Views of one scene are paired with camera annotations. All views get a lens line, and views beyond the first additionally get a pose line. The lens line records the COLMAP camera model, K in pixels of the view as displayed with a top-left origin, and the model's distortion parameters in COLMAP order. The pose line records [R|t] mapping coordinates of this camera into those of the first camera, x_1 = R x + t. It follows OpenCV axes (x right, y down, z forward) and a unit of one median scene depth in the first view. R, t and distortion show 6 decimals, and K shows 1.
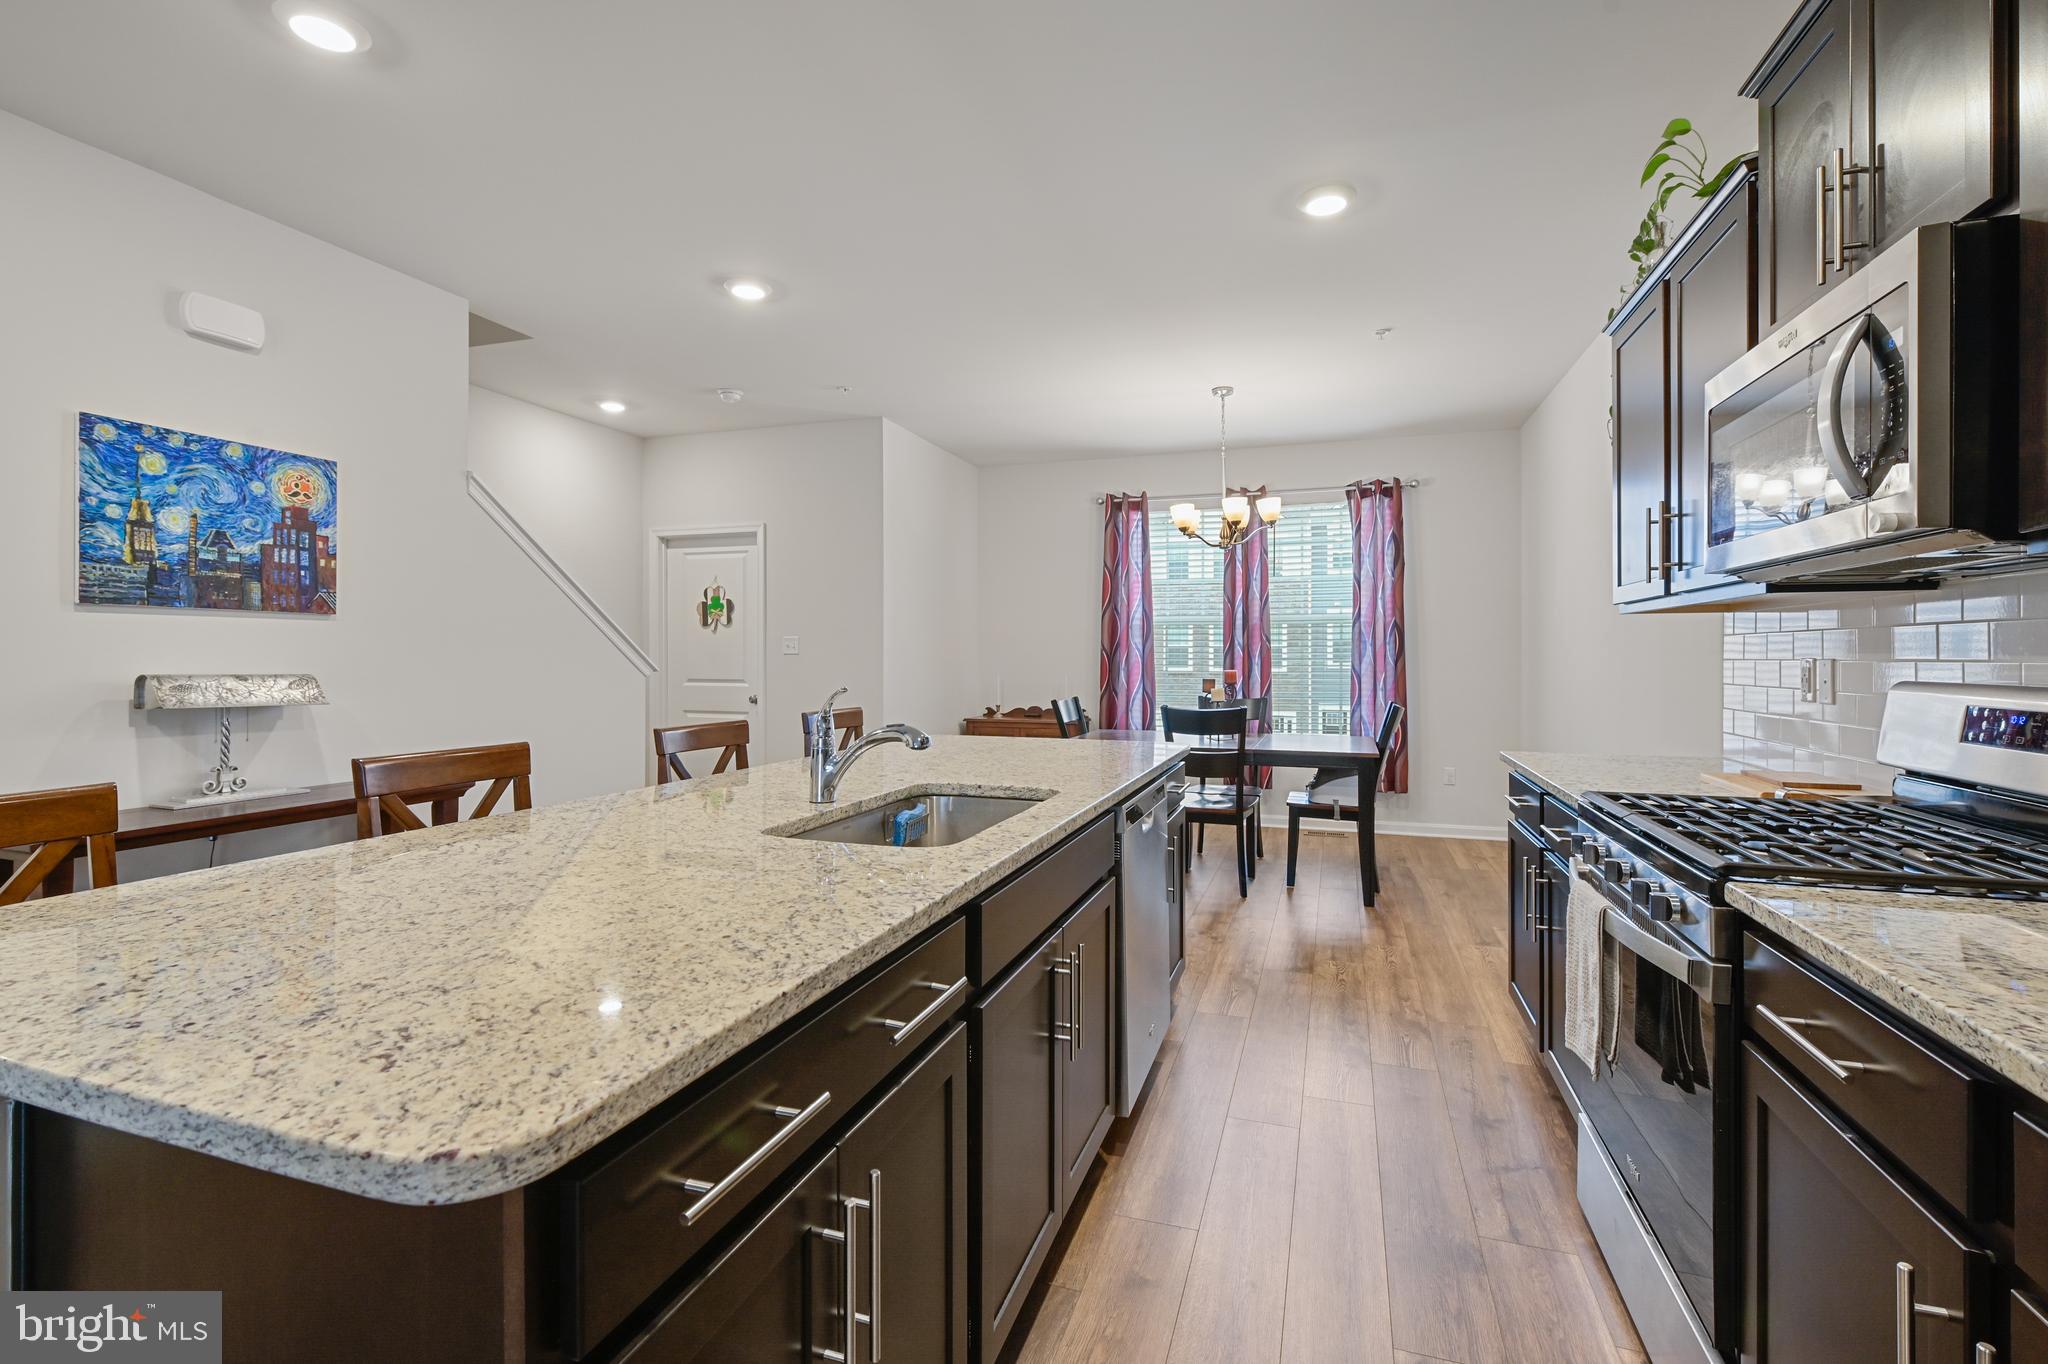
lens RADIAL K [[894.5, 0, 1036.2], [0, 894.5, 662.2], [0, 0, 1]] dist [-0.000170, -0.000806]
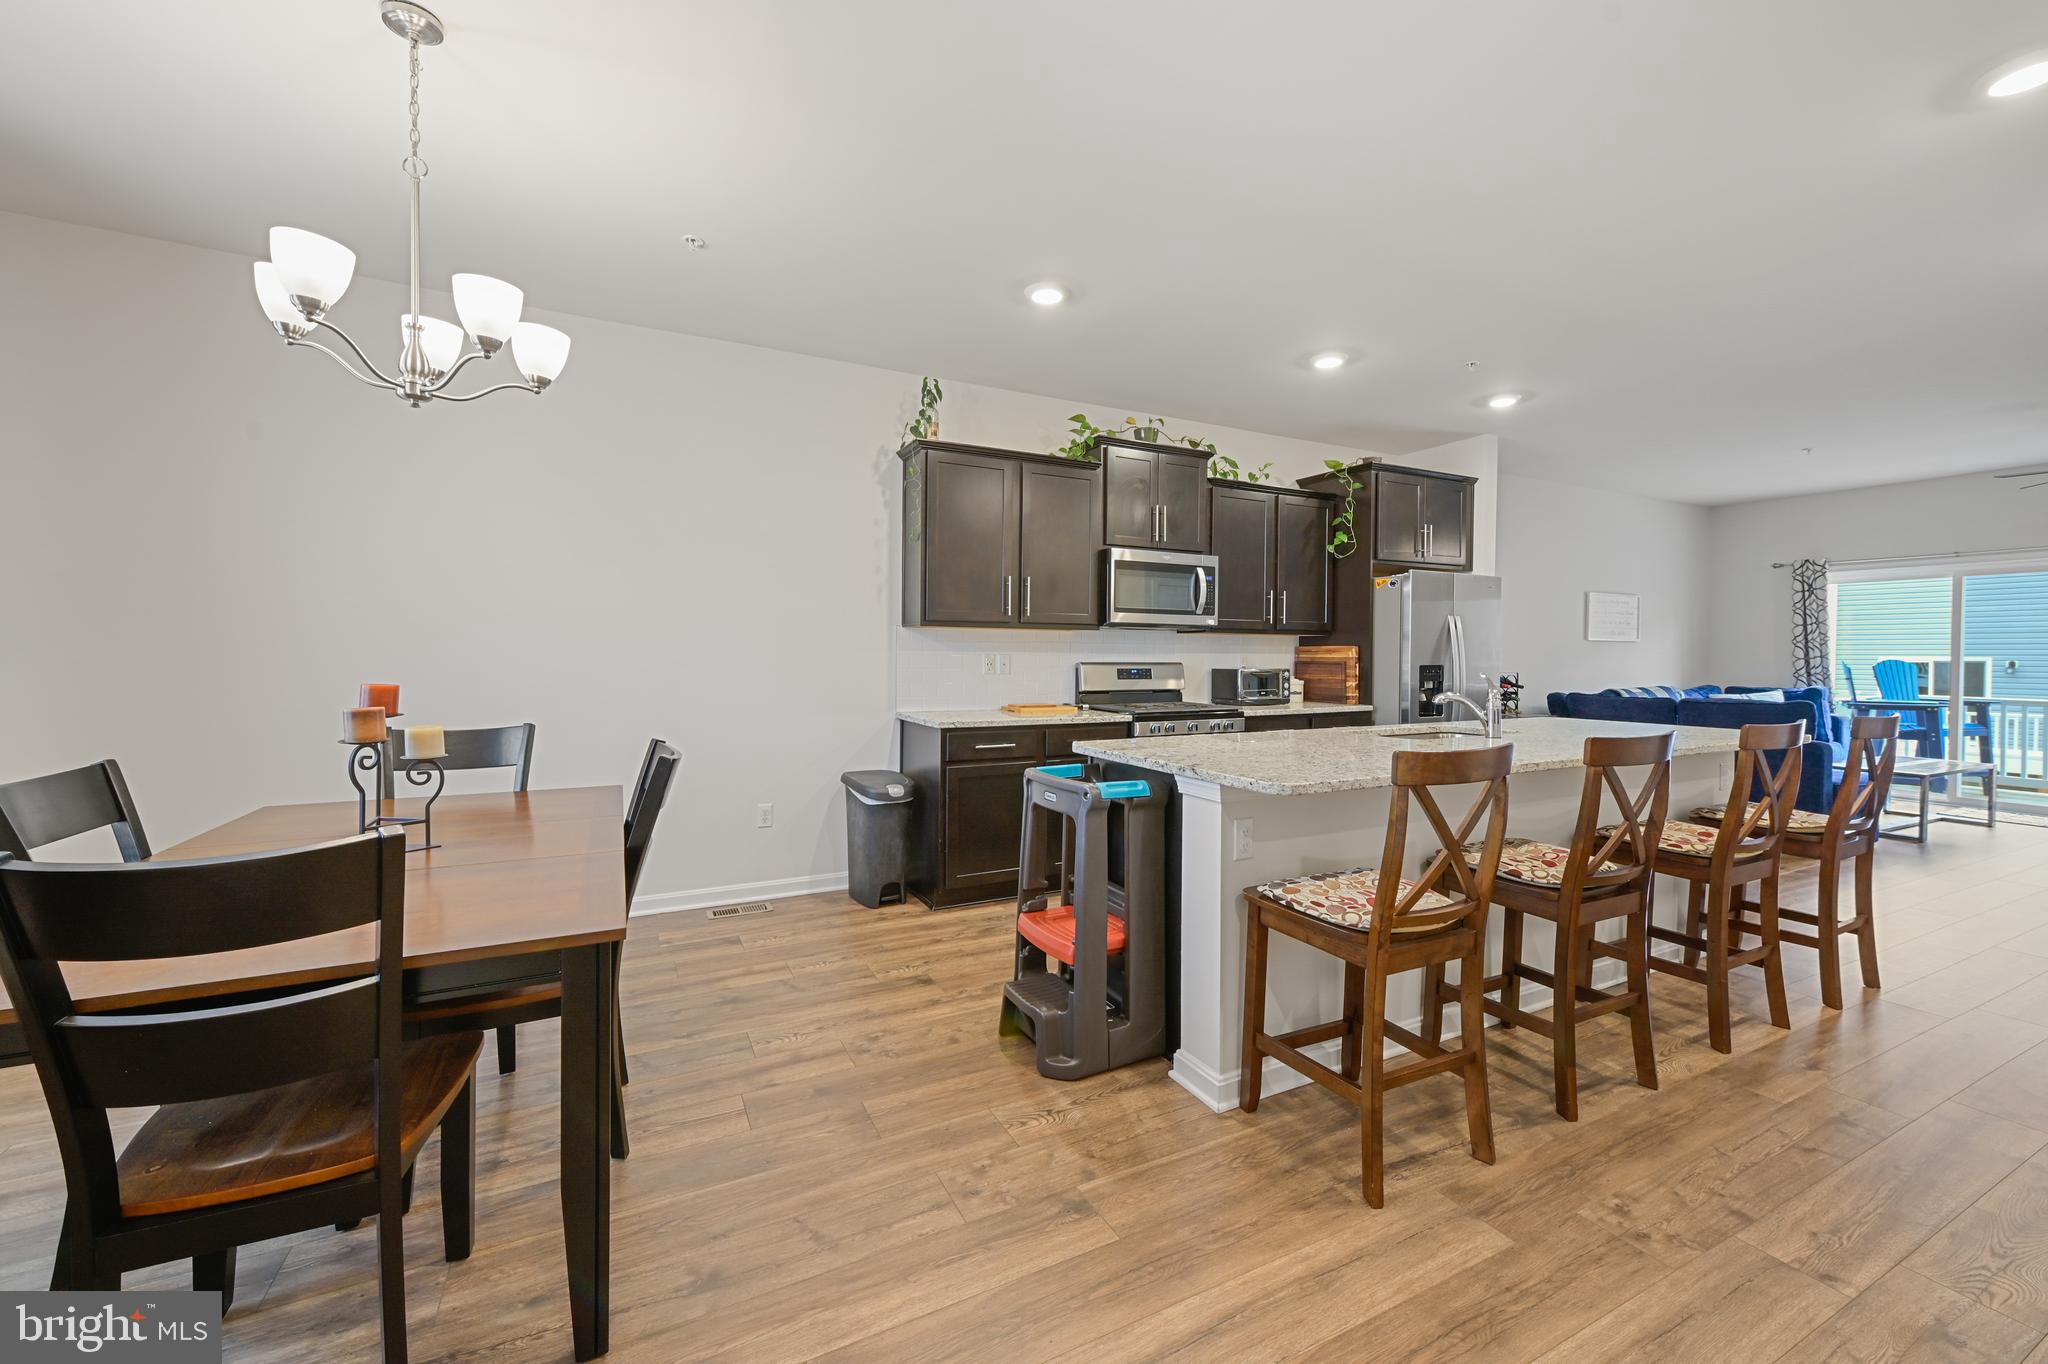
lens RADIAL K [[817.3, 0, 1037.5], [0, 817.3, 661.2], [0, 0, 1]] dist [0.008630, -0.000859]
pose [[-0.715360, -0.013157, 0.698633, -0.481826], [-0.002088, 0.999858, 0.016692, -0.016389], [-0.698753, 0.010482, -0.715286, 1.839003]]
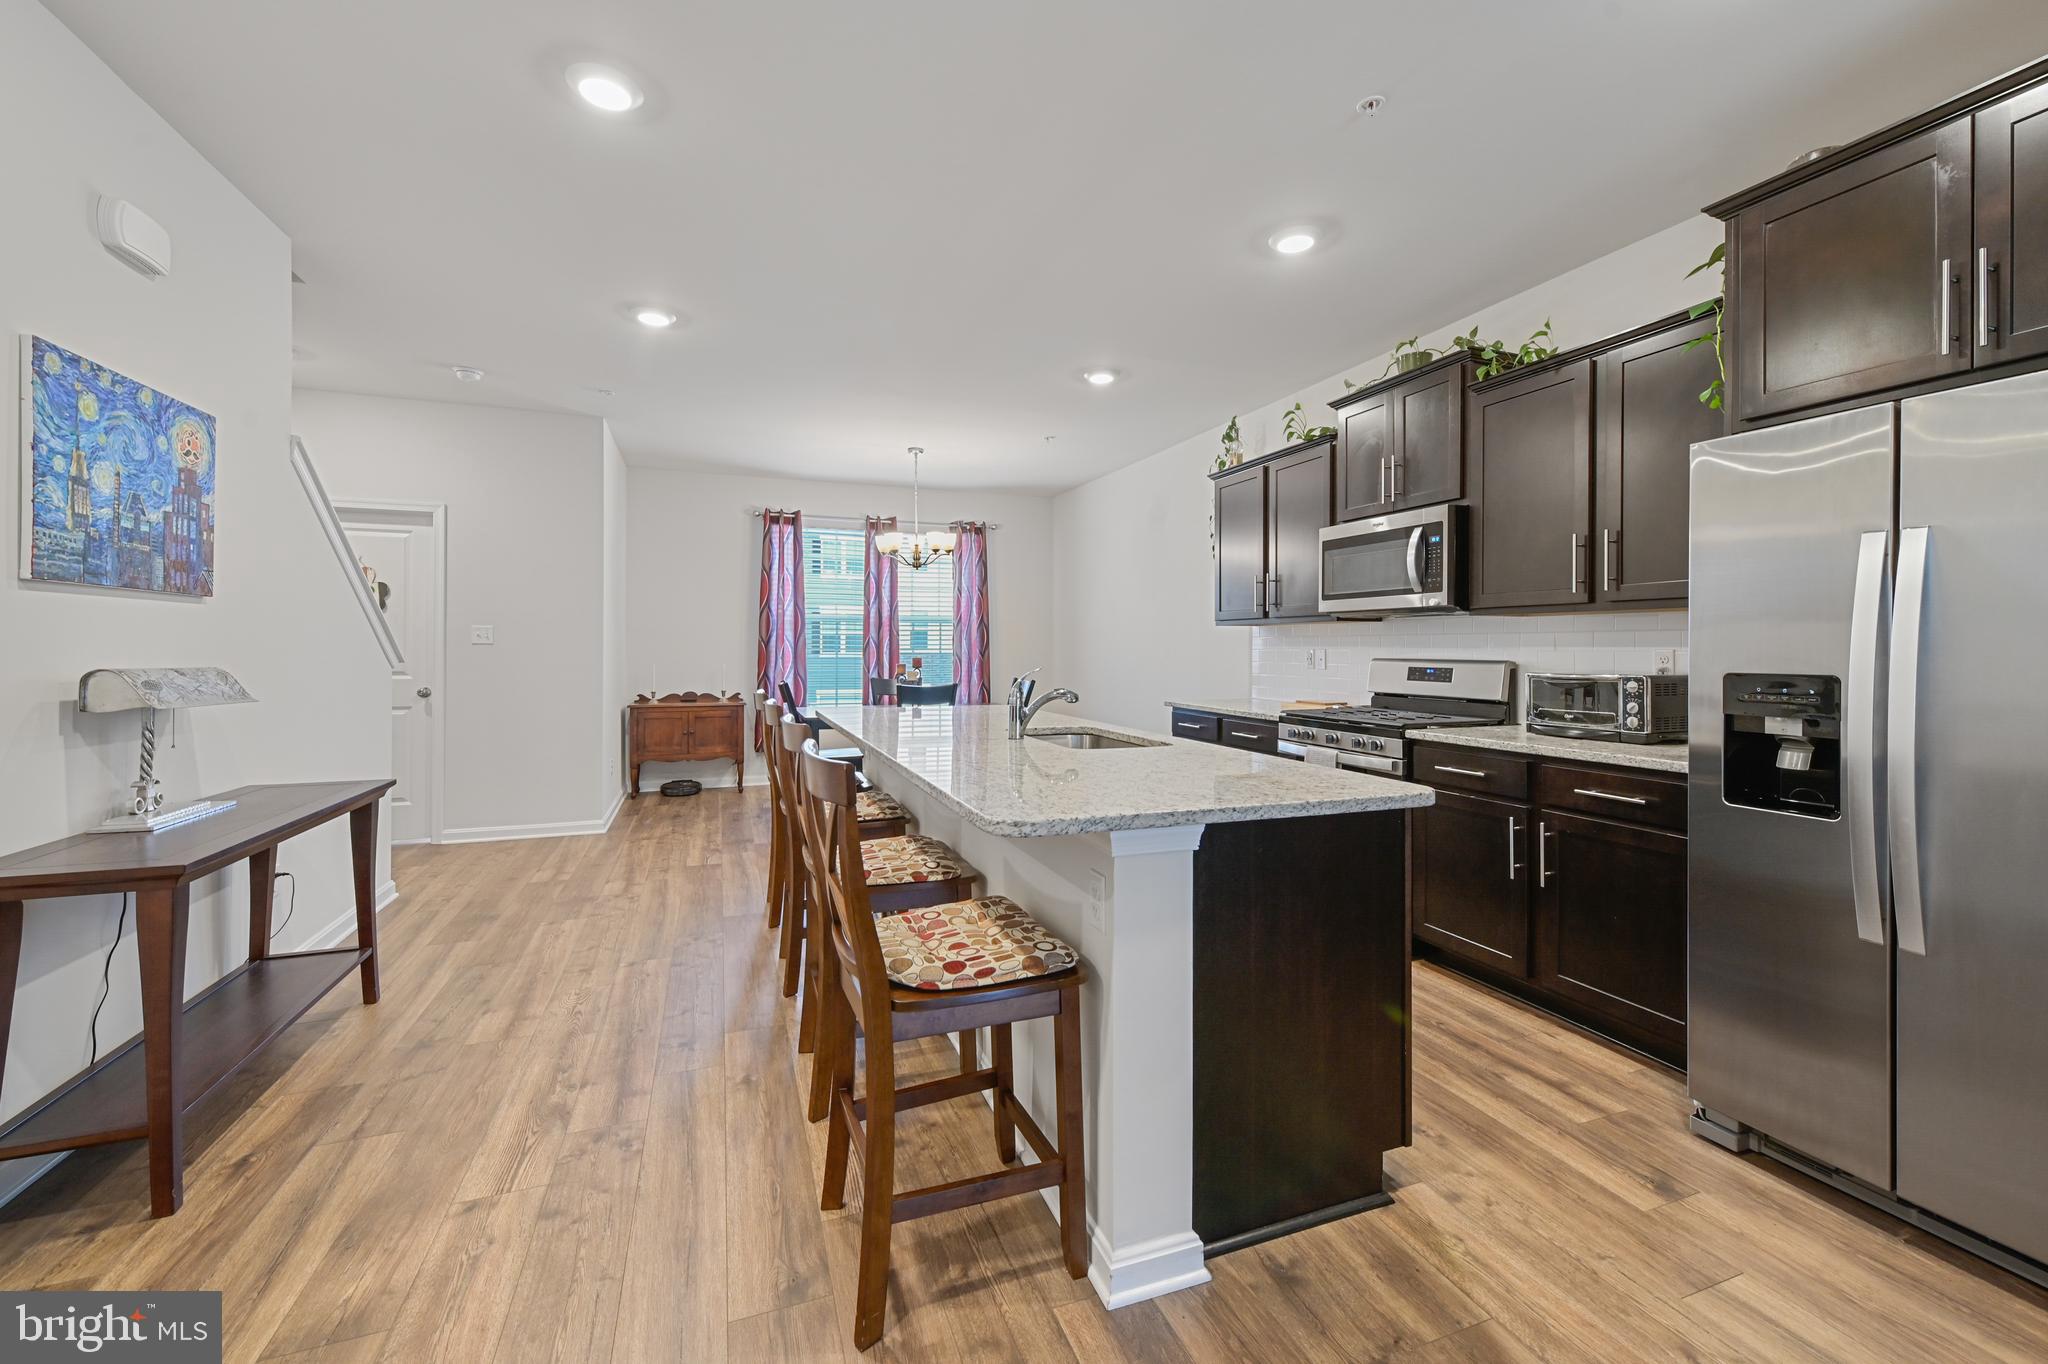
lens RADIAL K [[817.3, 0, 1012.2], [0, 817.3, 653.6], [0, 0, 1]] dist [0.008630, -0.000859]
pose [[0.780391, -0.004101, 0.625278, -0.762022], [0.001998, 0.999990, 0.004065, -0.001665], [-0.625288, -0.001923, 0.780392, -0.092768]]
